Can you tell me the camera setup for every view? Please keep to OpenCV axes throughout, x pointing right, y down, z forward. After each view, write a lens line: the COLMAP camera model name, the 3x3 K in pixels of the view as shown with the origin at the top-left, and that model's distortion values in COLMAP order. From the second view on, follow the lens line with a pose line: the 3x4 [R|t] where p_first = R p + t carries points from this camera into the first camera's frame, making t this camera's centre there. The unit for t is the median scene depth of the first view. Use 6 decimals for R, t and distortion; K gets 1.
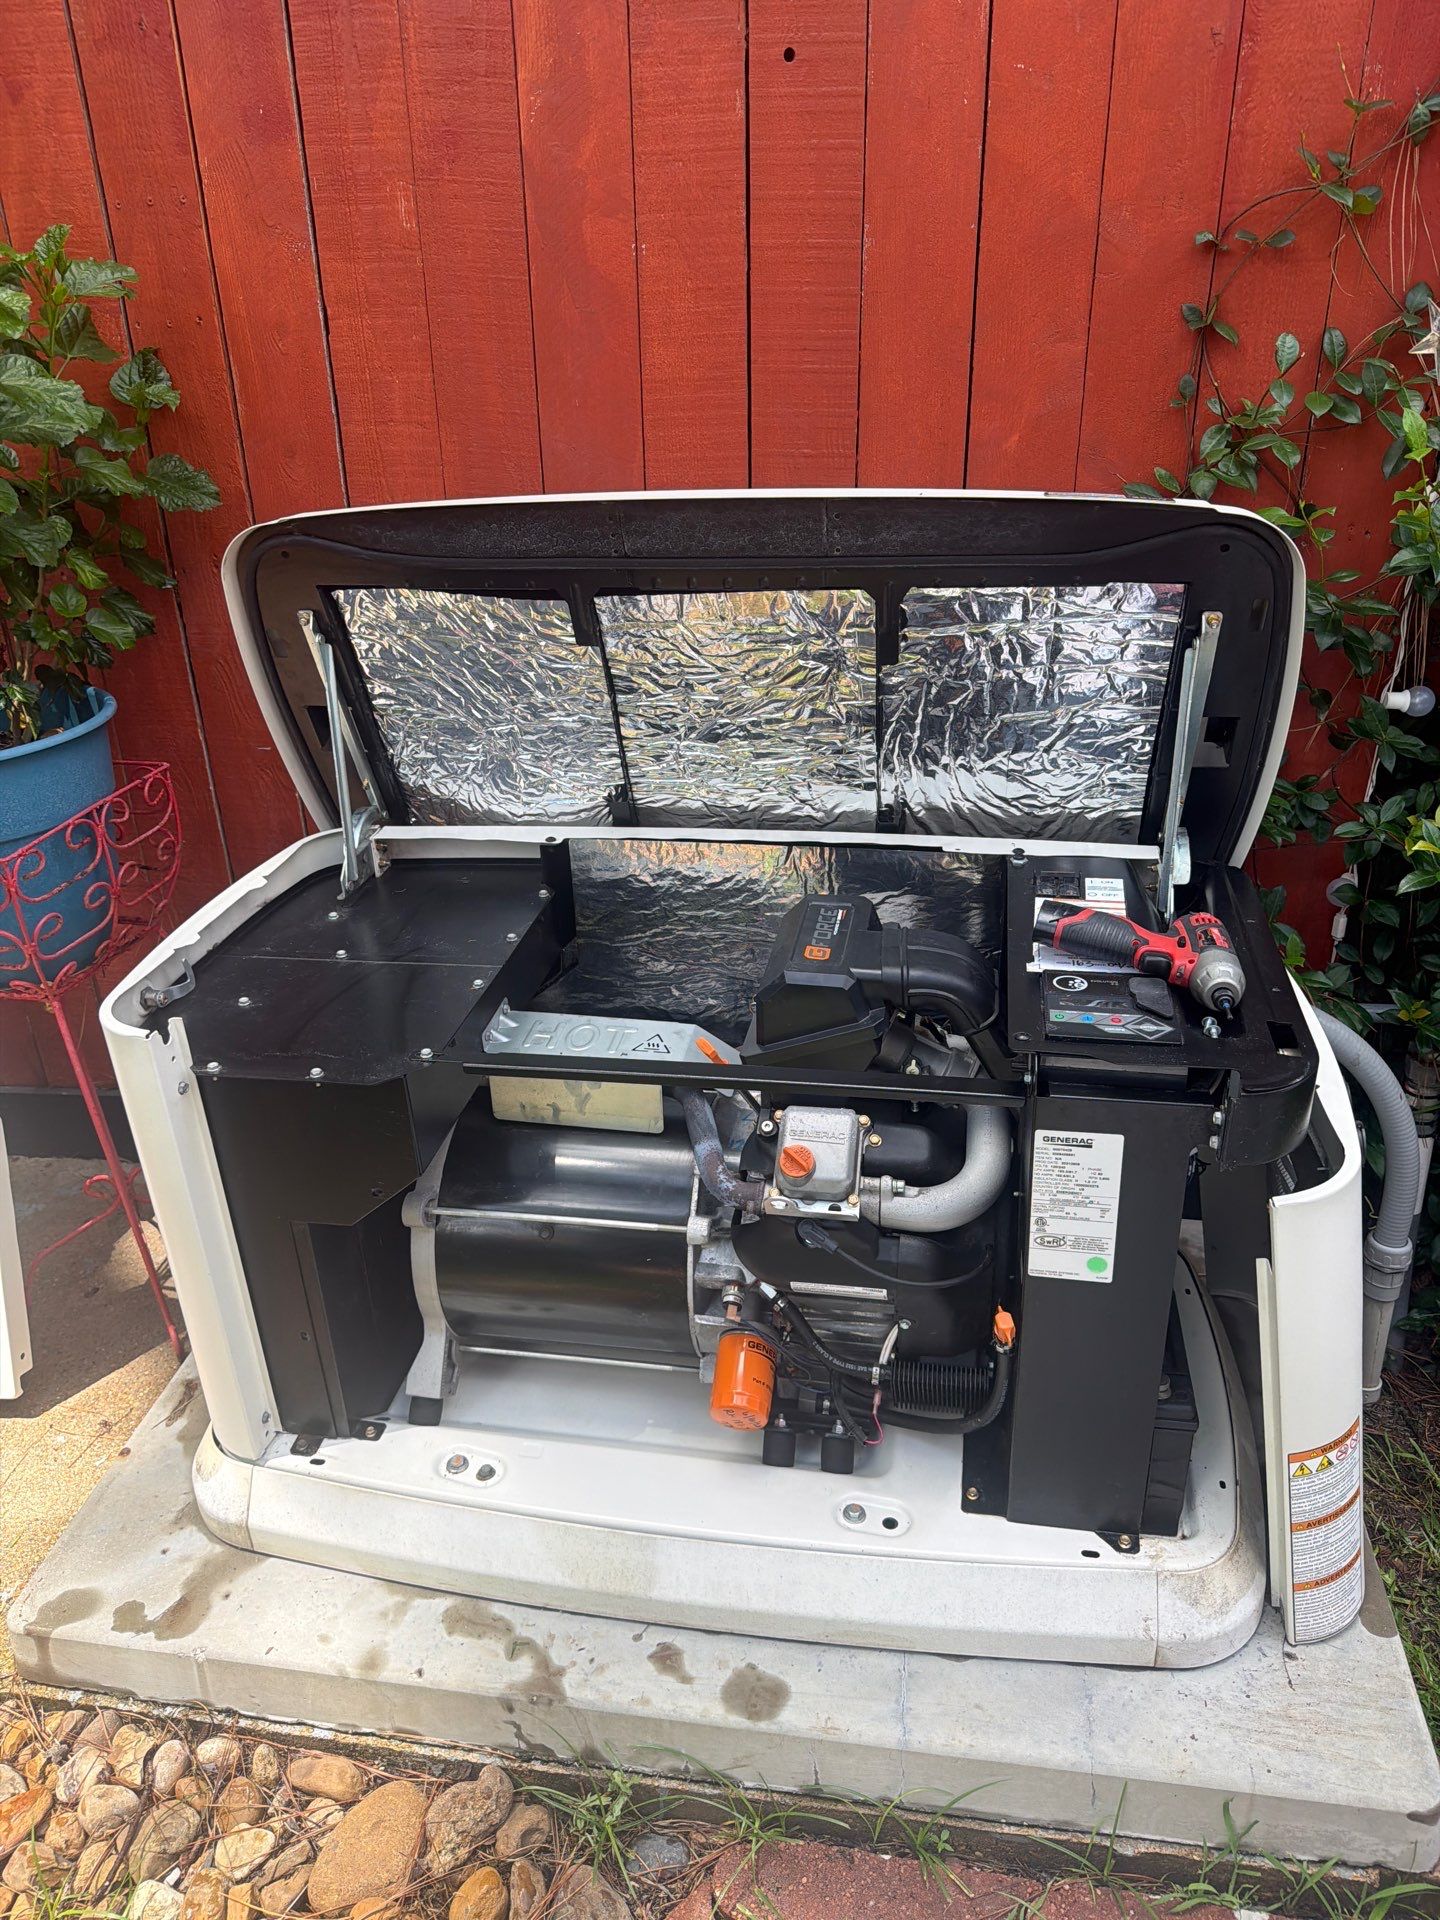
lens RADIAL K [[1353.5, 0, 686.2], [0, 1353.5, 902.1], [0, 0, 1]] dist [-0.011013, -0.004137]
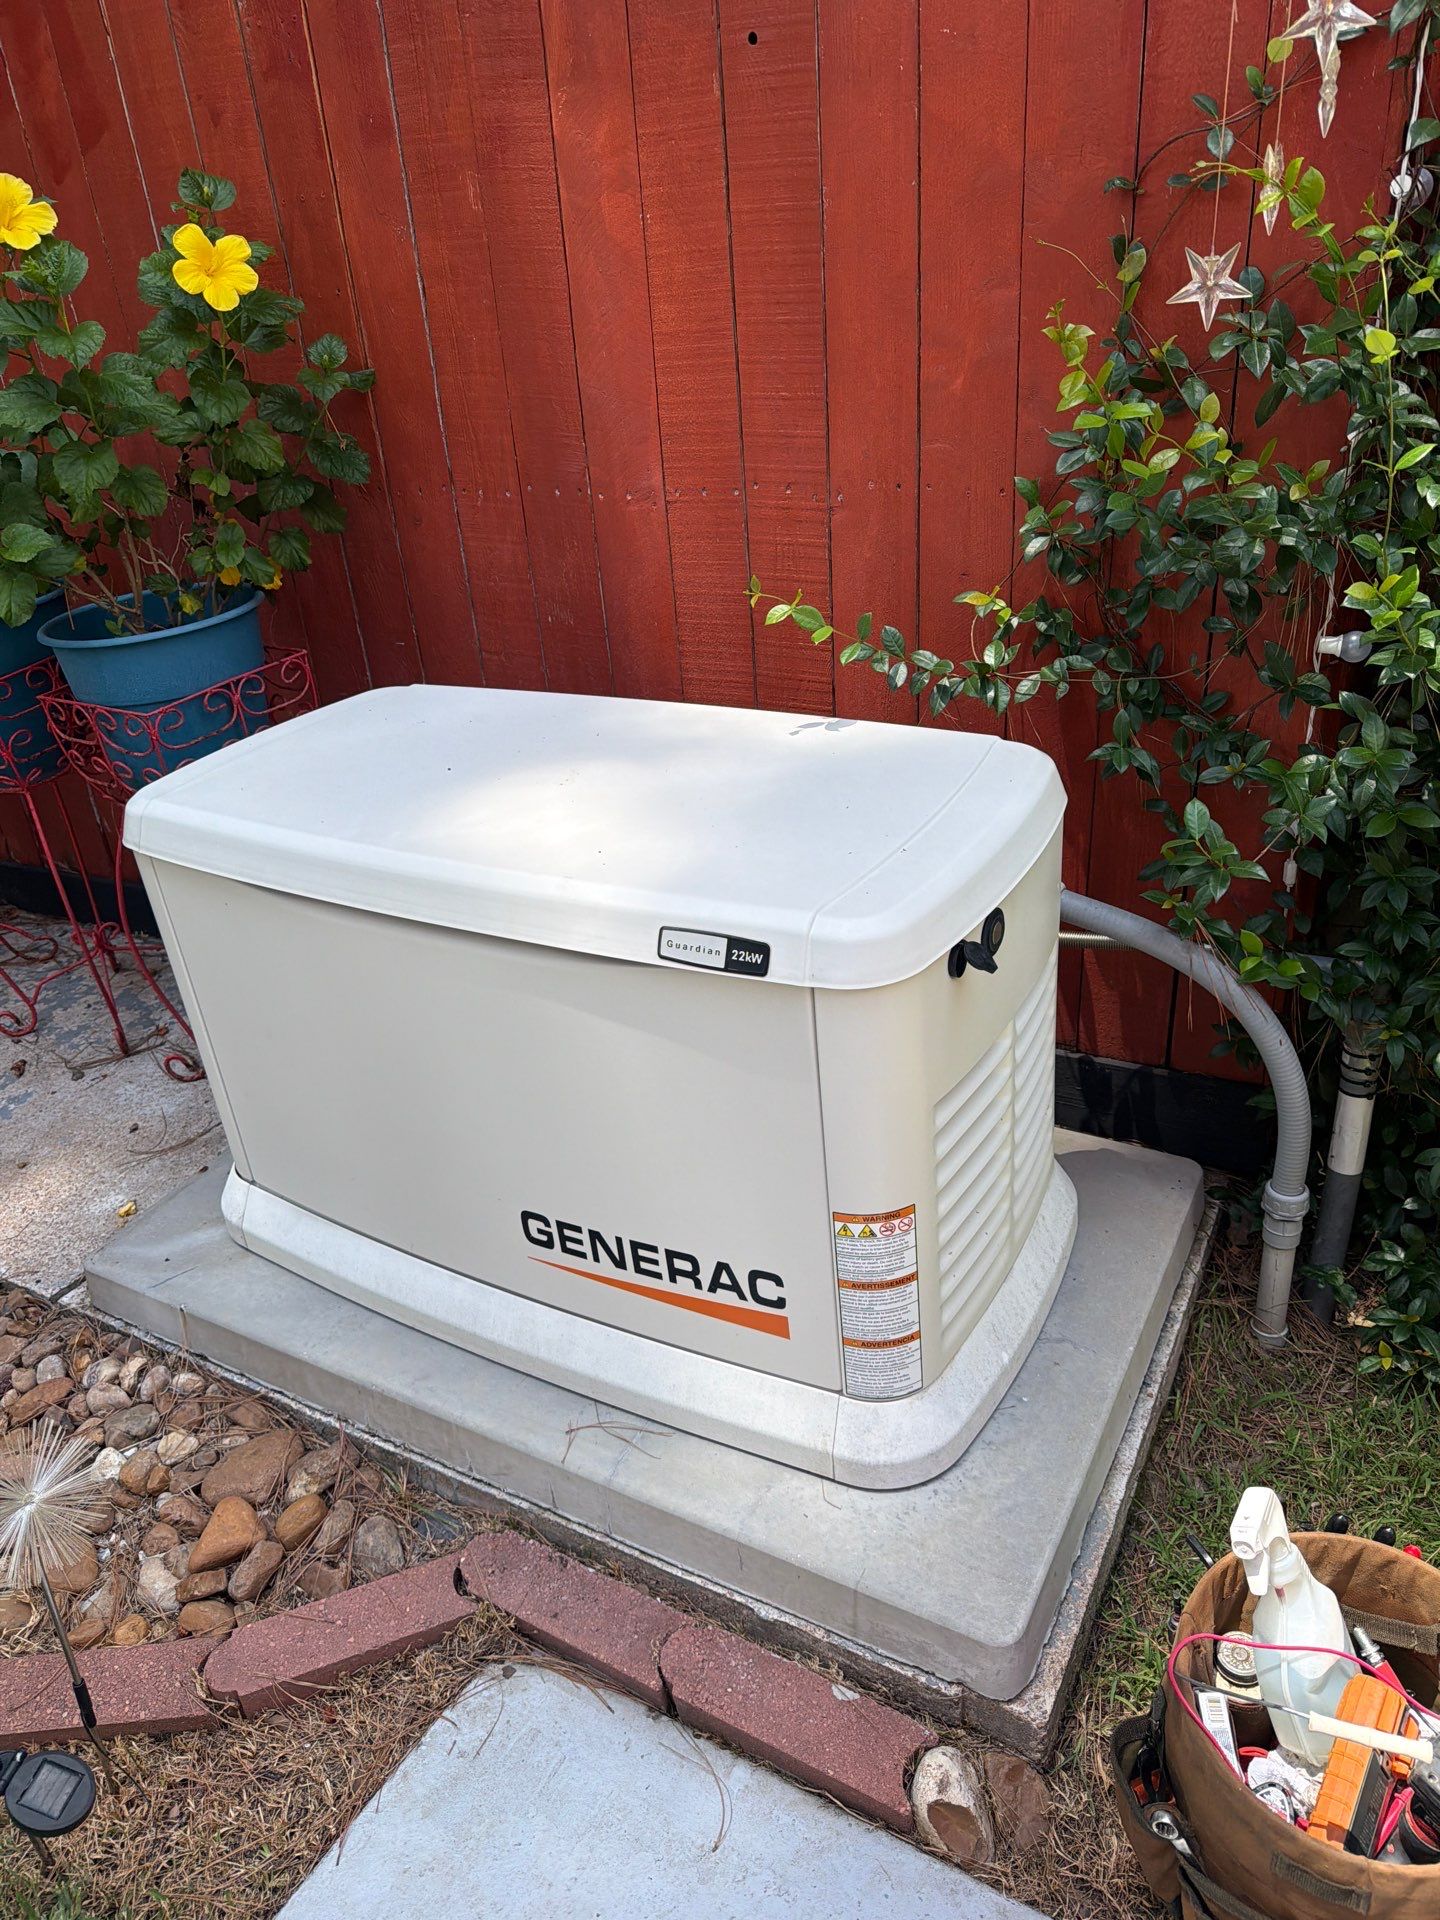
lens RADIAL K [[1353.5, 0, 766.5], [0, 1353.5, 880.4], [0, 0, 1]] dist [-0.011013, -0.004137]
pose [[0.945139, 0.100071, -0.310964, 0.496038], [-0.085384, 0.994508, 0.060527, -0.002261], [0.315314, -0.030655, 0.948492, -0.077395]]
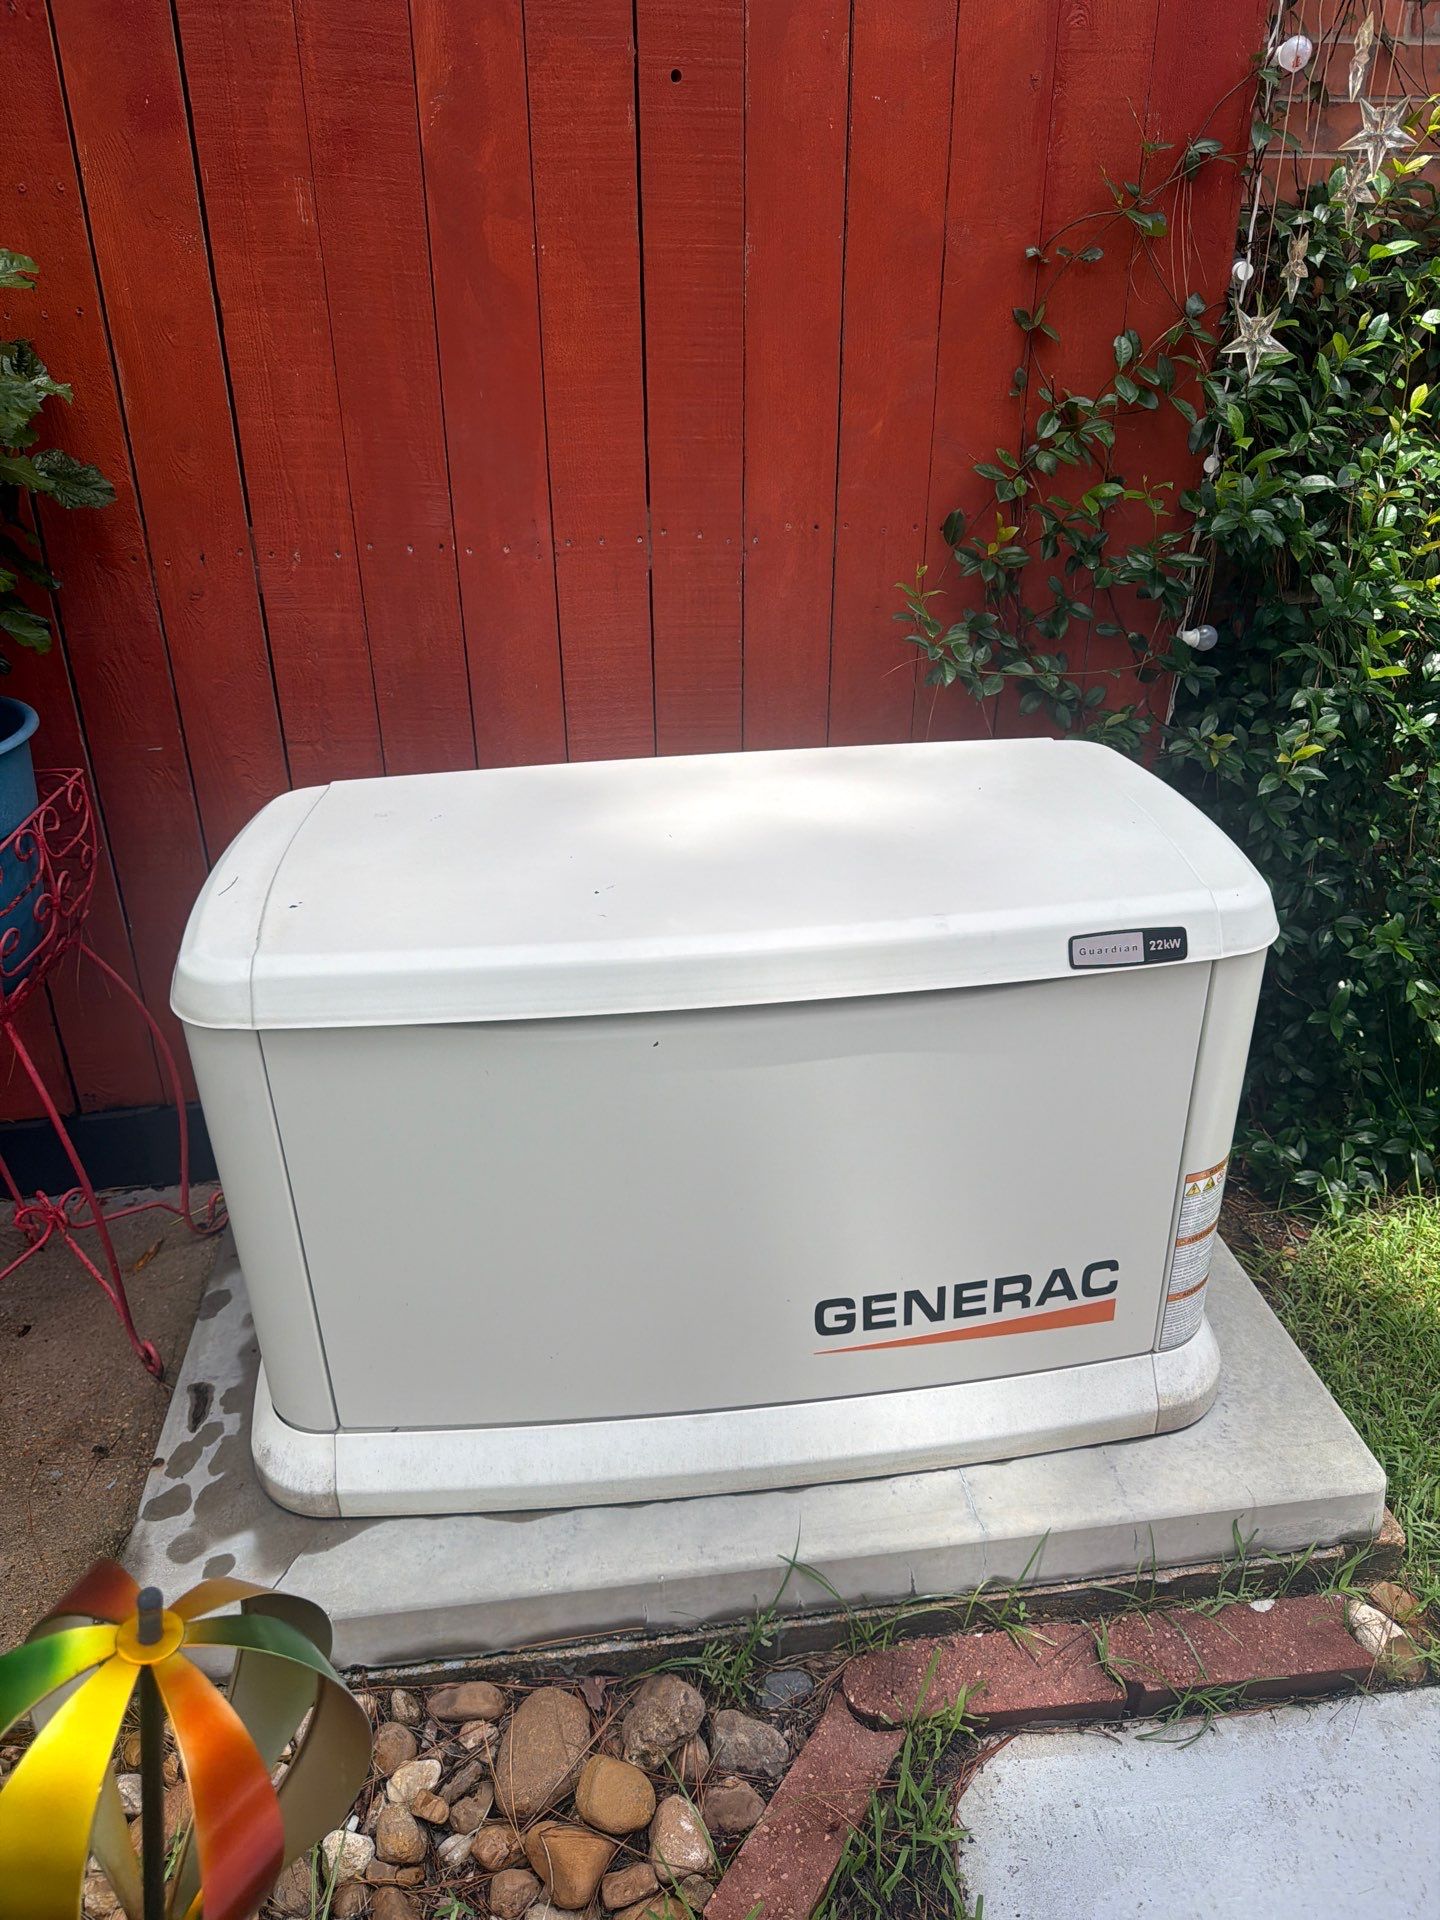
lens RADIAL K [[1353.5, 0, 711.0], [0, 1353.5, 901.0], [0, 0, 1]] dist [-0.011013, -0.004137]
pose [[0.959754, -0.101359, 0.261914, -0.245694], [0.099692, 0.994824, 0.019678, 0.020221], [-0.262553, 0.007225, 0.964890, -0.060210]]
